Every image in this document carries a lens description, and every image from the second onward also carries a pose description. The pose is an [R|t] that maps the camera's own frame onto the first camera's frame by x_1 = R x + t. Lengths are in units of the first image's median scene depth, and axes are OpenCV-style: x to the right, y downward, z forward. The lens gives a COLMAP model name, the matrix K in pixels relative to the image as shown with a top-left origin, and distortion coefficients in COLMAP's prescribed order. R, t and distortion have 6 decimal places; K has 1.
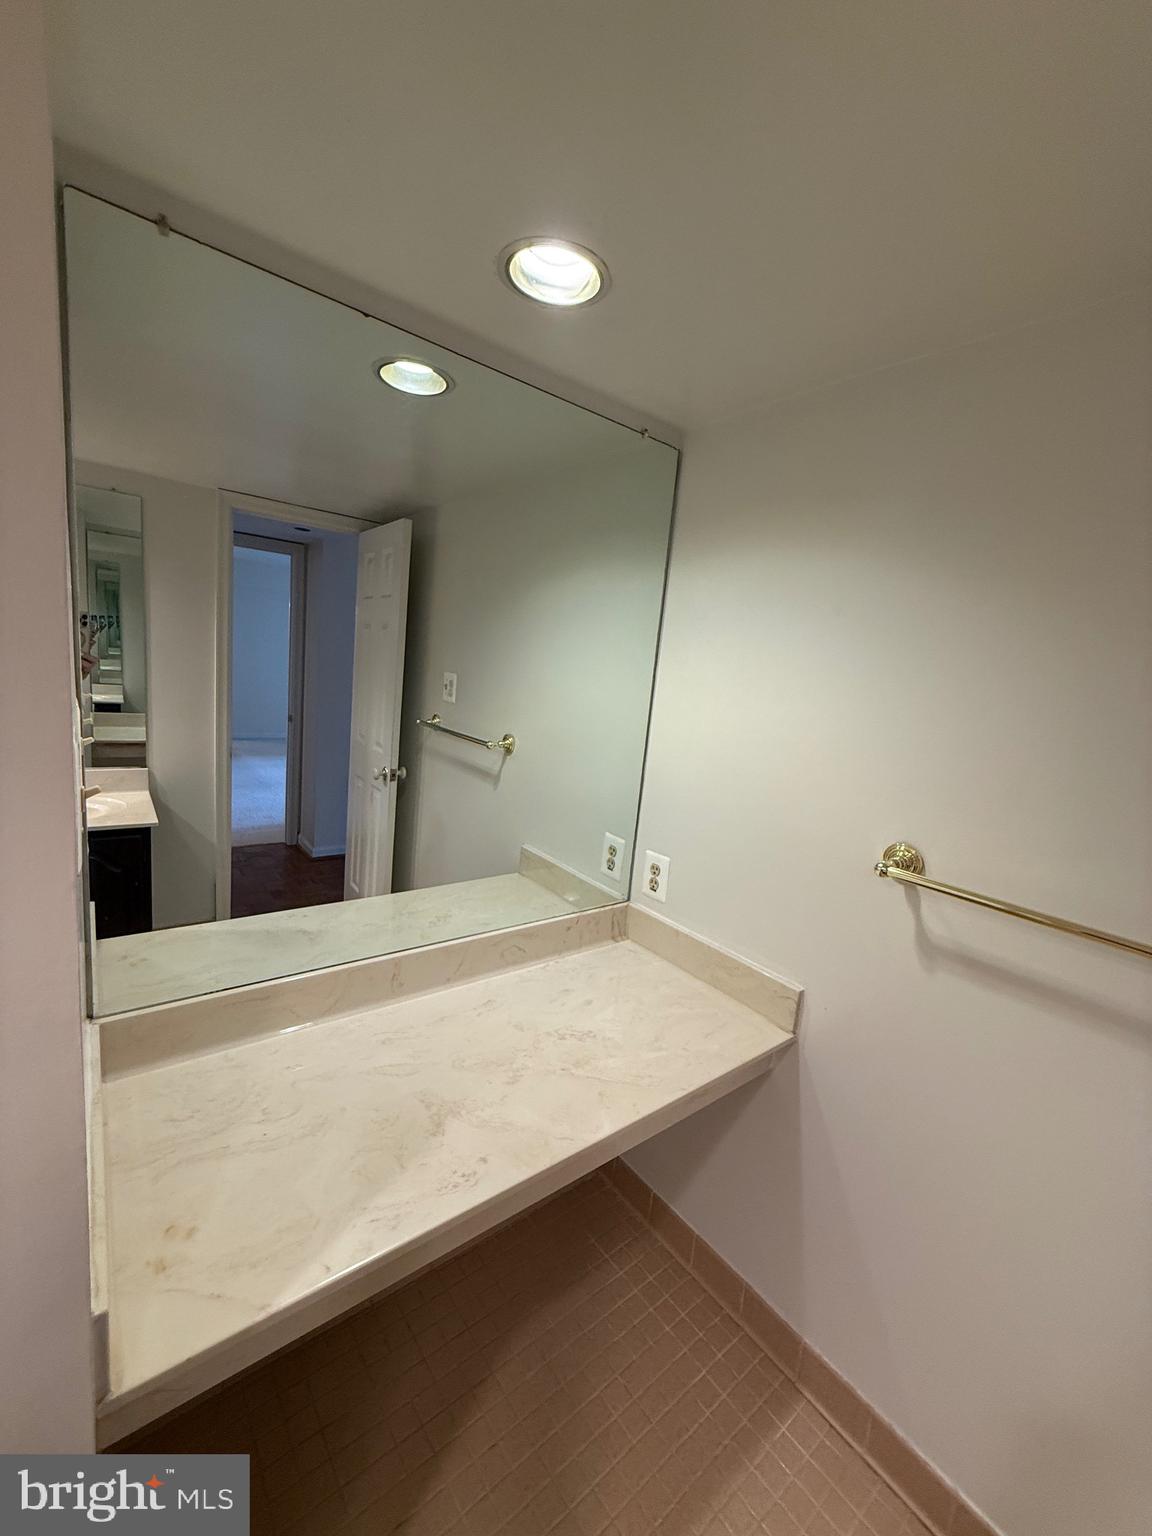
lens RADIAL K [[614.0, 0, 576.1], [0, 614.0, 764.7], [0, 0, 1]] dist [-0.001452, 0.000417]
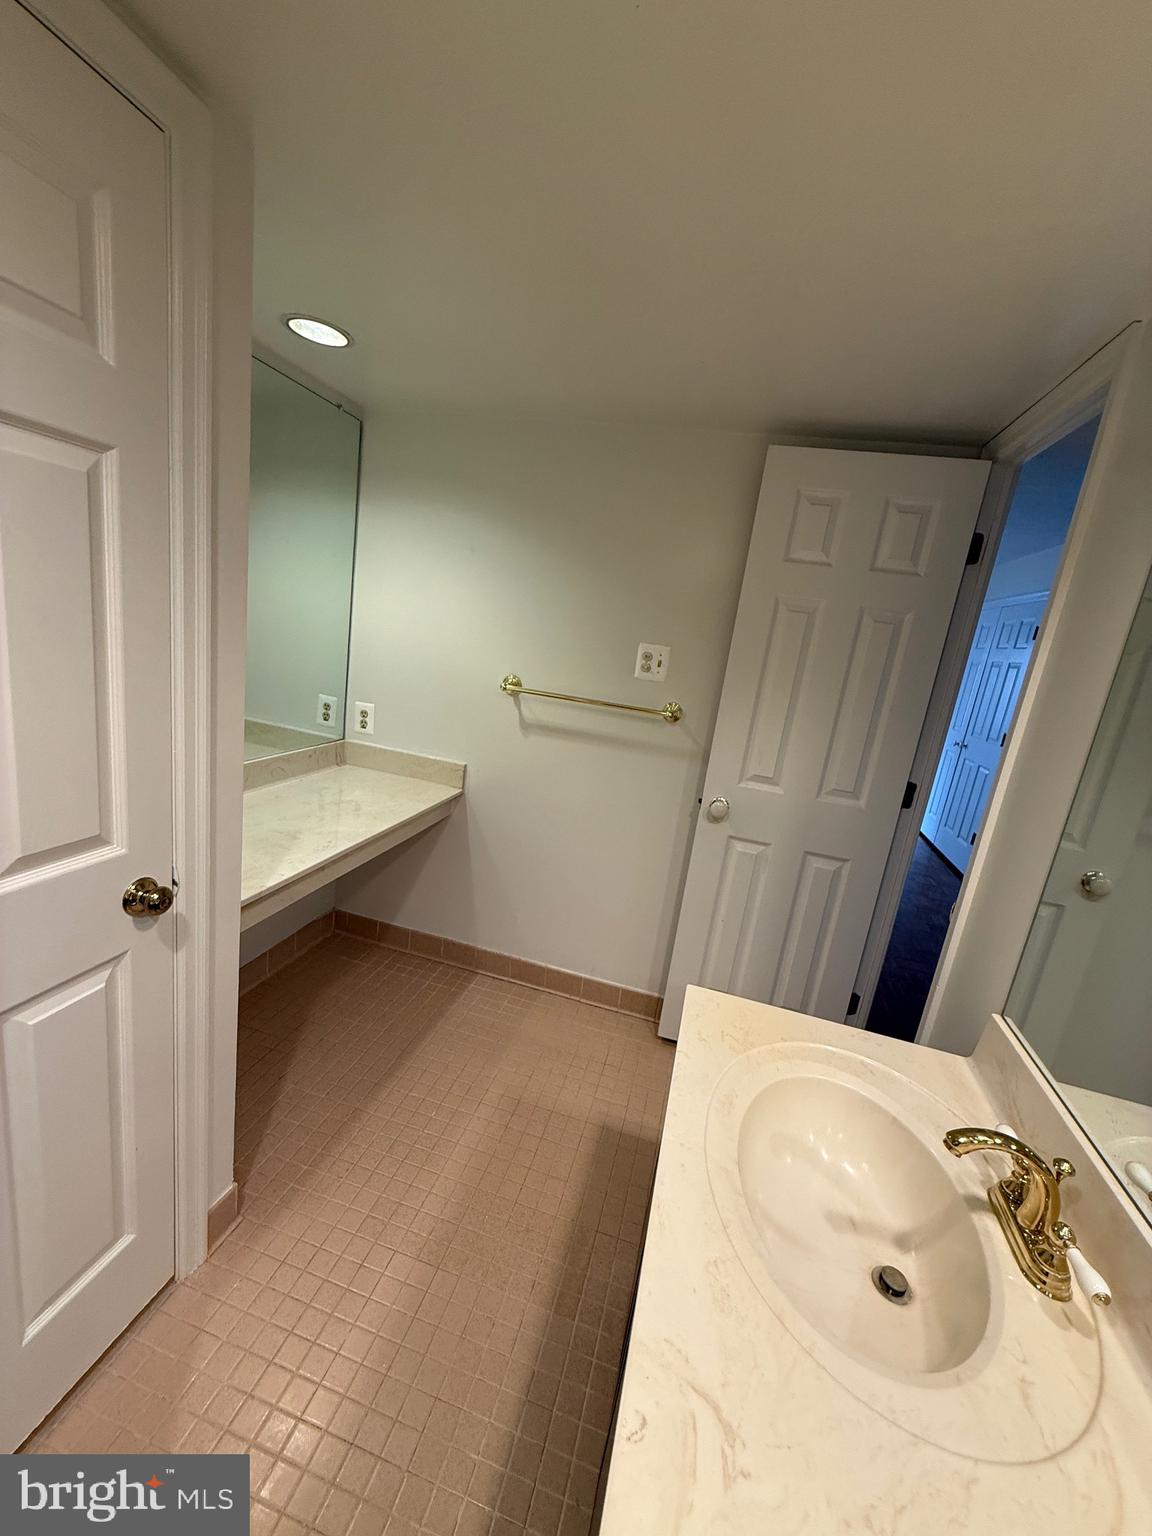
lens RADIAL K [[614.0, 0, 575.8], [0, 614.0, 767.3], [0, 0, 1]] dist [-0.001452, 0.000417]
pose [[0.803709, -0.117952, 0.583215, -0.349075], [0.033535, 0.987577, 0.153518, 0.088446], [-0.594077, -0.103825, 0.797680, -0.522617]]
